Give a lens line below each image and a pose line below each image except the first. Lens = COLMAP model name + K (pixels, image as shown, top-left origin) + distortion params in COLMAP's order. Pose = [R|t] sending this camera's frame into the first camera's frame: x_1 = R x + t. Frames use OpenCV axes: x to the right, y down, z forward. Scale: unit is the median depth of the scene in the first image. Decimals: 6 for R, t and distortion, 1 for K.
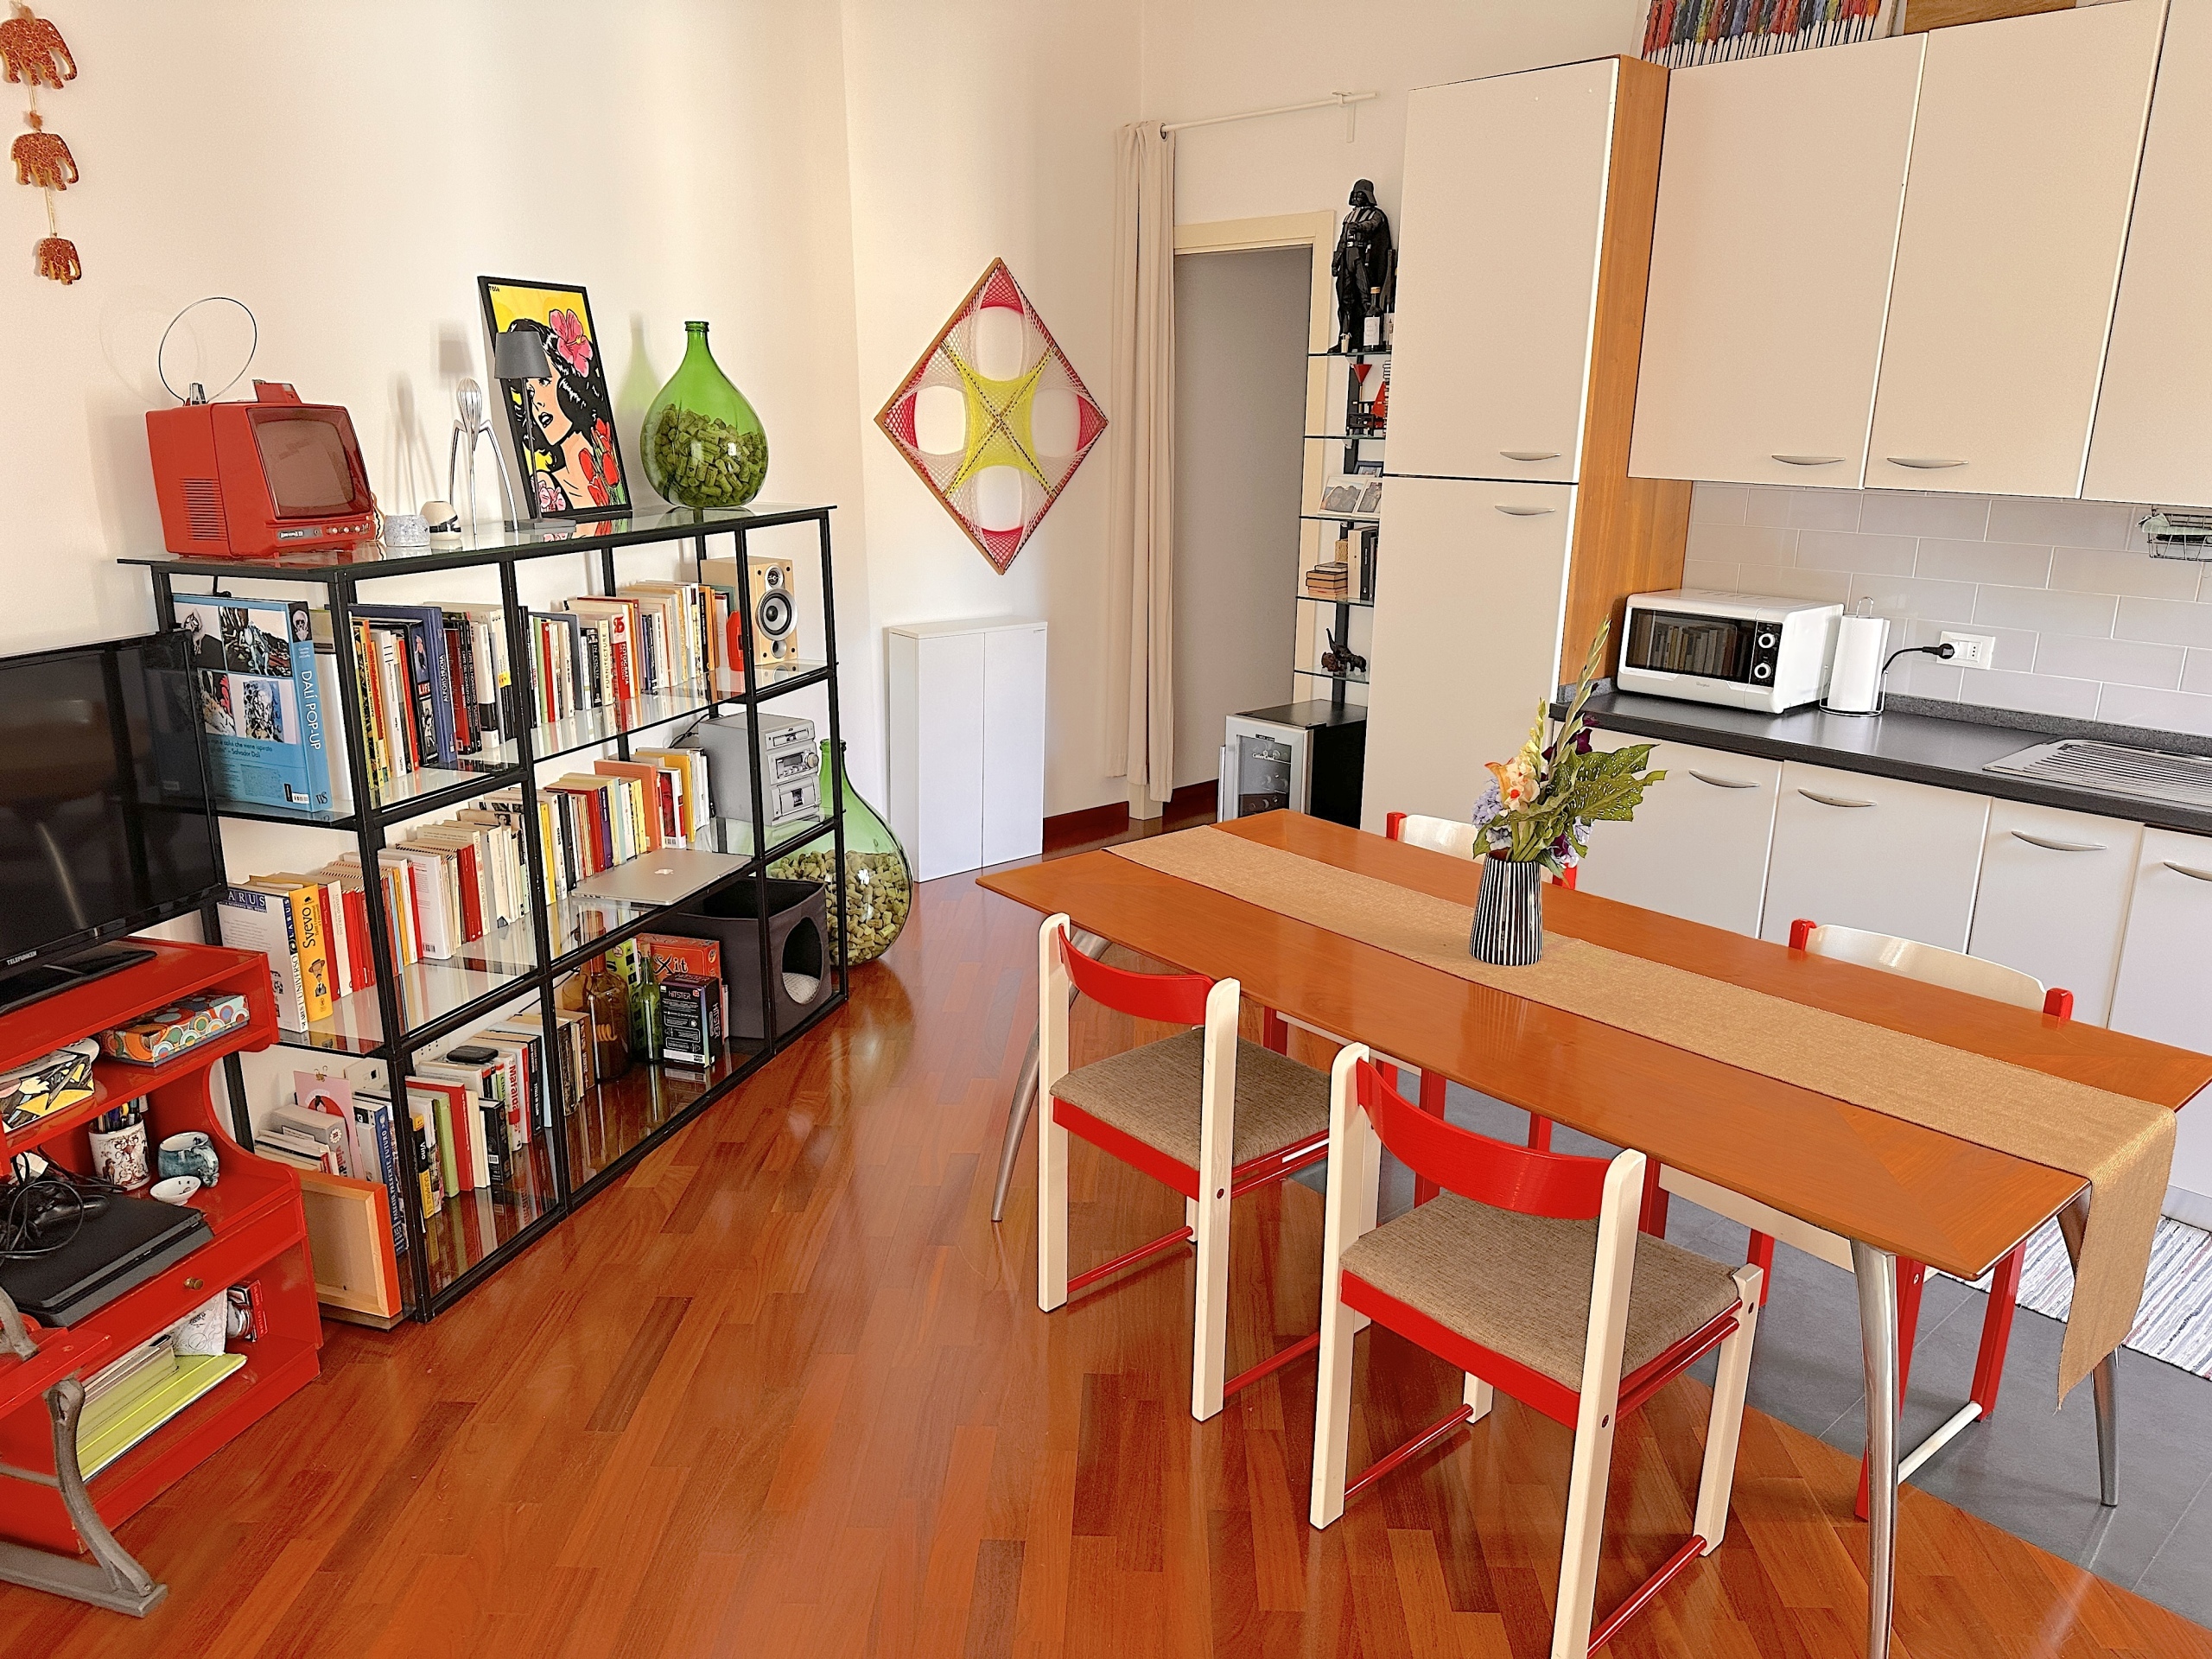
lens RADIAL K [[1543.6, 0, 1112.7], [0, 1543.6, 833.3], [0, 0, 1]] dist [0.130298, -0.203451]
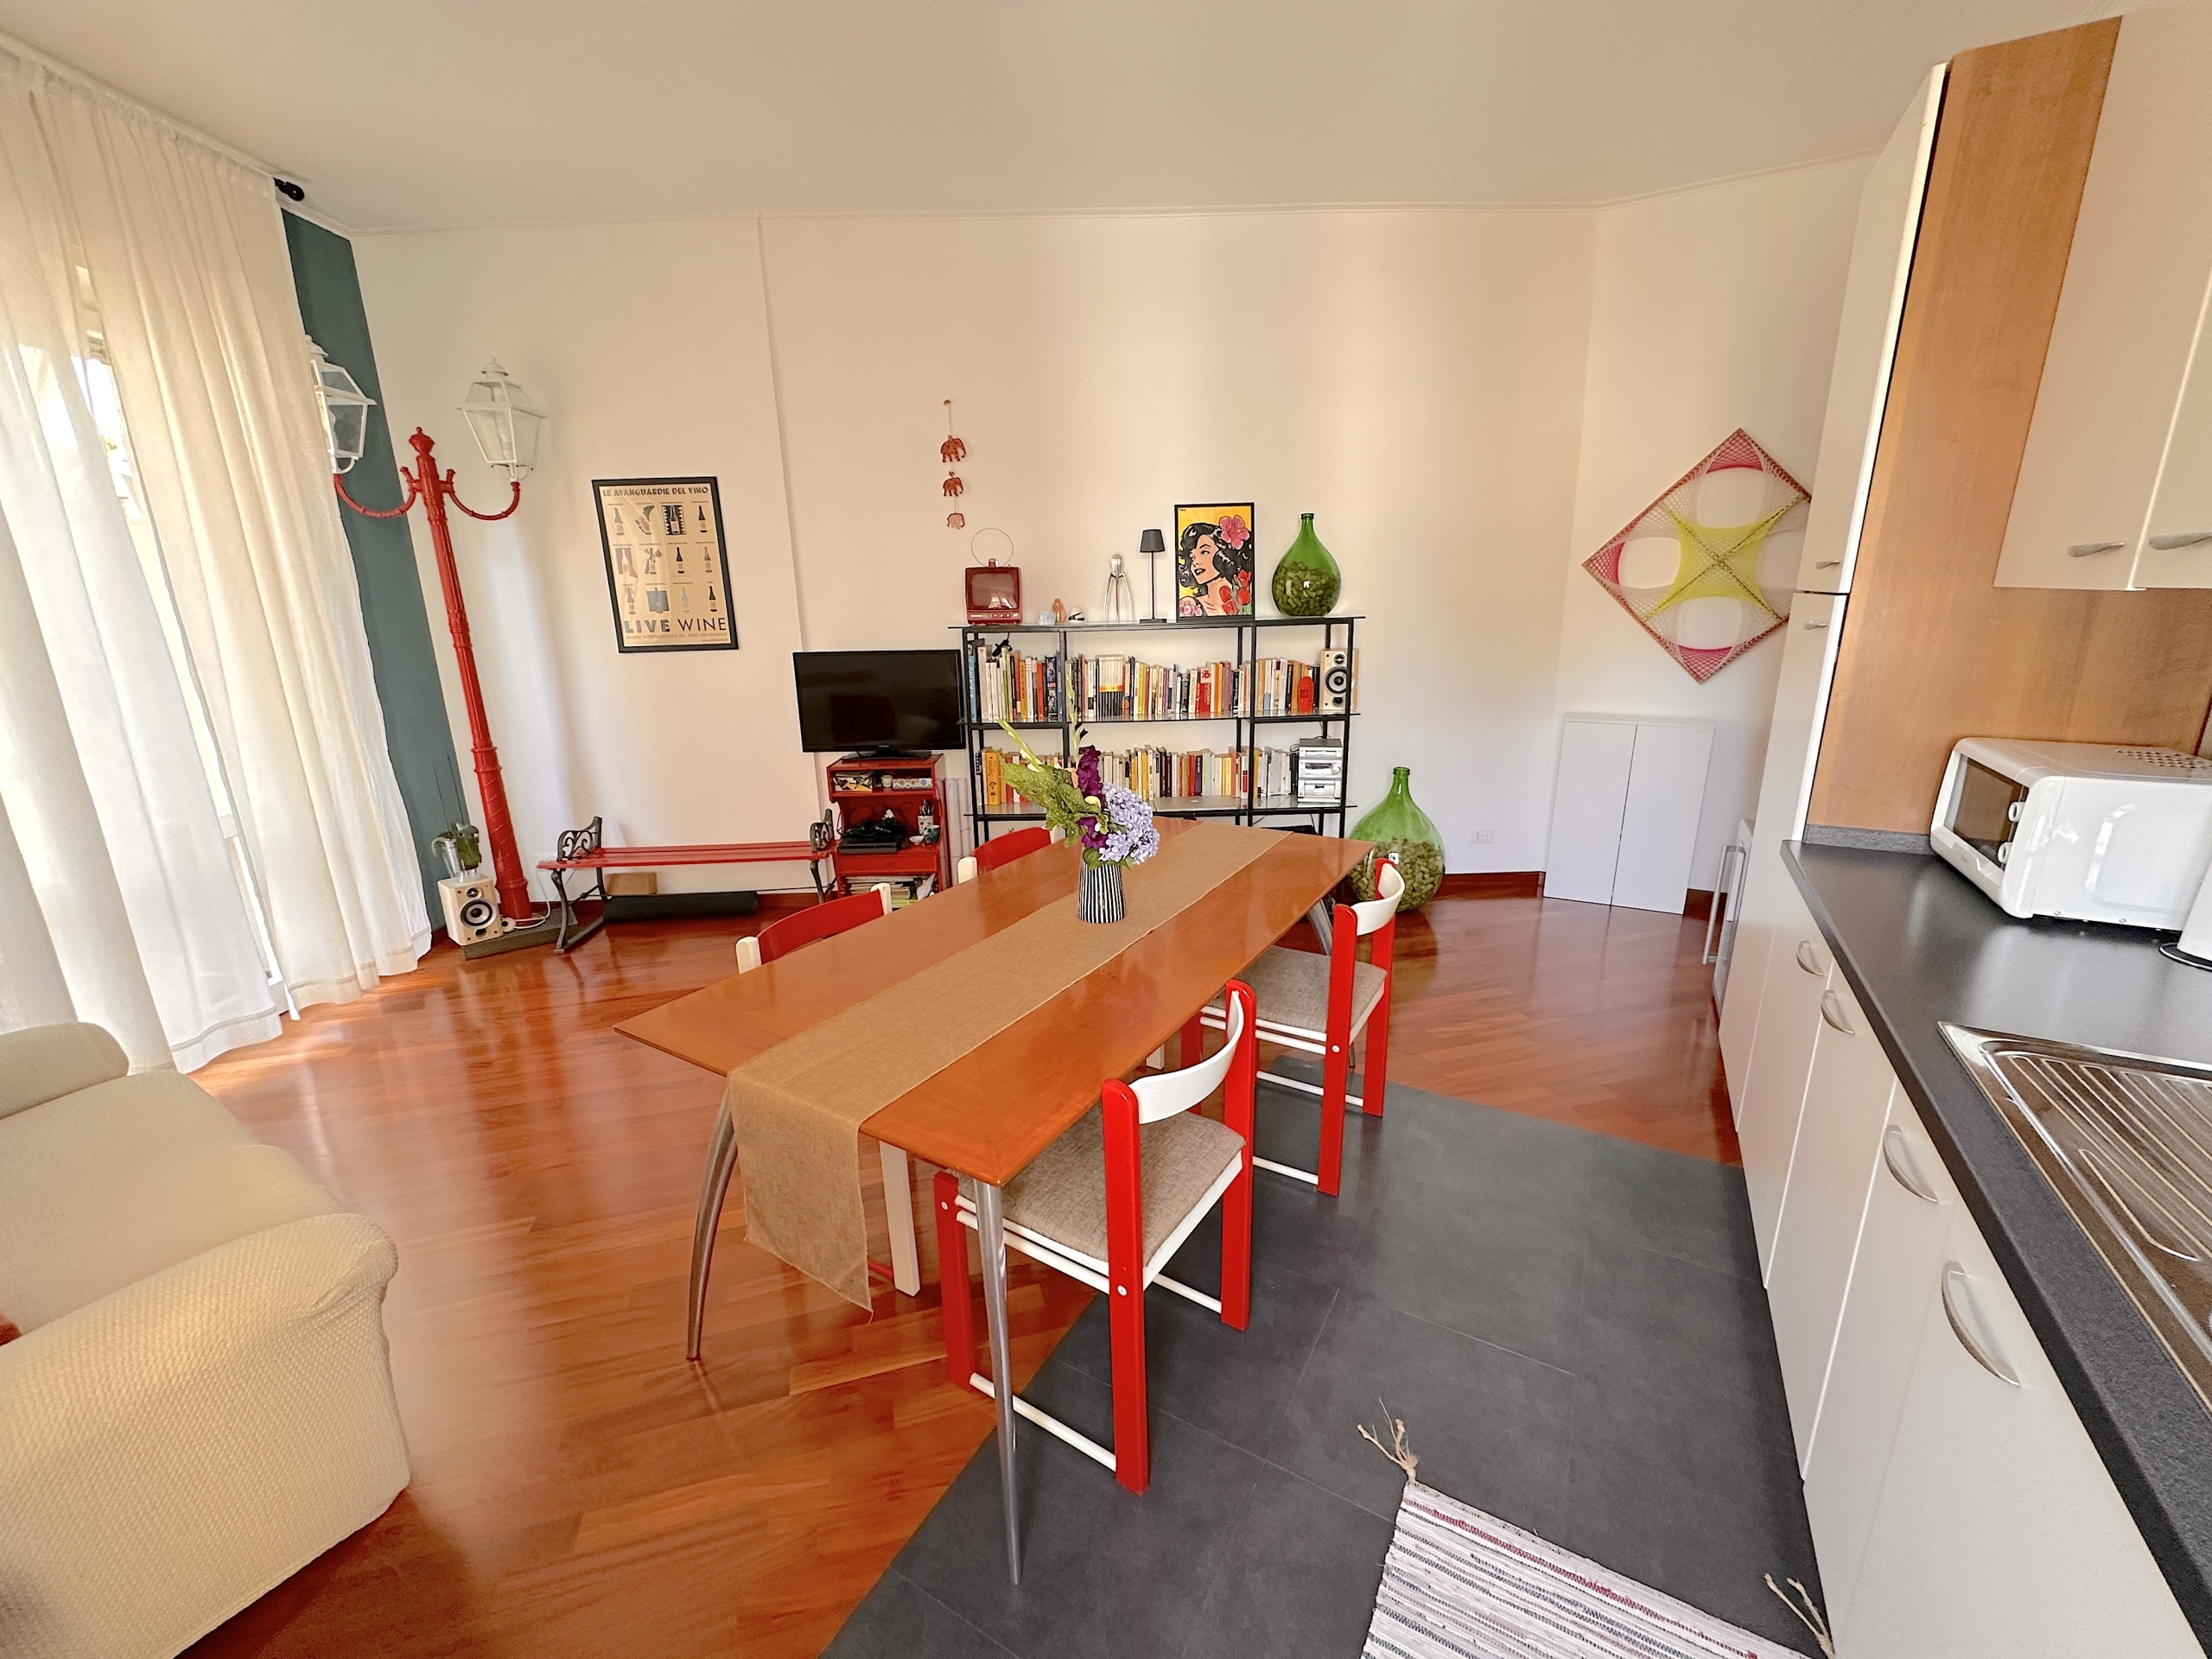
lens RADIAL K [[883.5, 0, 1099.3], [0, 883.5, 830.8], [0, 0, 1]] dist [-0.001420, 0.000171]
pose [[0.314039, 0.223589, -0.922707, 0.760315], [-0.228401, 0.961123, 0.155163, -0.090323], [0.921527, 0.162020, 0.352898, 0.546380]]
